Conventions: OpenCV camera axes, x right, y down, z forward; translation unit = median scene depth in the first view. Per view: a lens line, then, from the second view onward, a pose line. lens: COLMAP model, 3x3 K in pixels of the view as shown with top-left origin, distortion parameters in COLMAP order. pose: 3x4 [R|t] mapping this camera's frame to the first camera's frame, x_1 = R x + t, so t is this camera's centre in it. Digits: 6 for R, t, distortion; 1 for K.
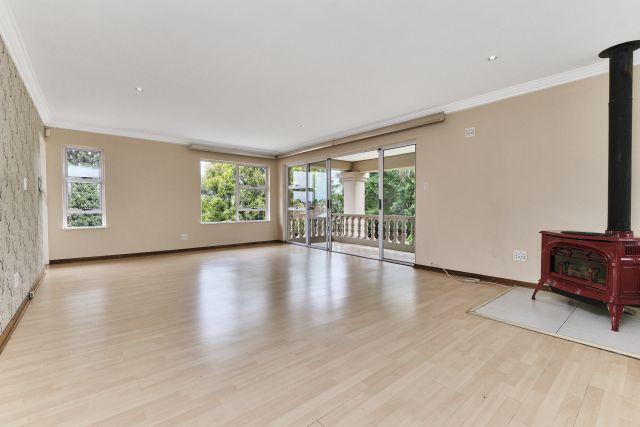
lens RADIAL K [[282.5, 0, 320.0], [0, 282.5, 213.5], [0, 0, 1]] dist [-0.000096, -0.000099]
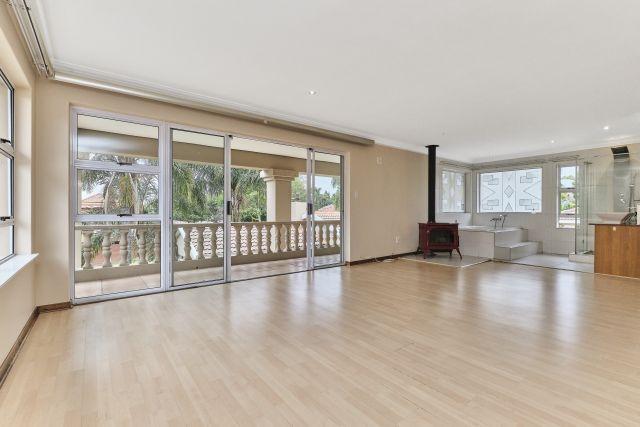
lens RADIAL K [[282.5, 0, 320.0], [0, 282.5, 213.5], [0, 0, 1]] dist [-0.000096, -0.000099]
pose [[0.031148, -0.007386, 0.999488, -0.694620], [0.026682, 0.999622, 0.006555, -0.023506], [-0.999159, 0.026464, 0.031333, 0.935674]]
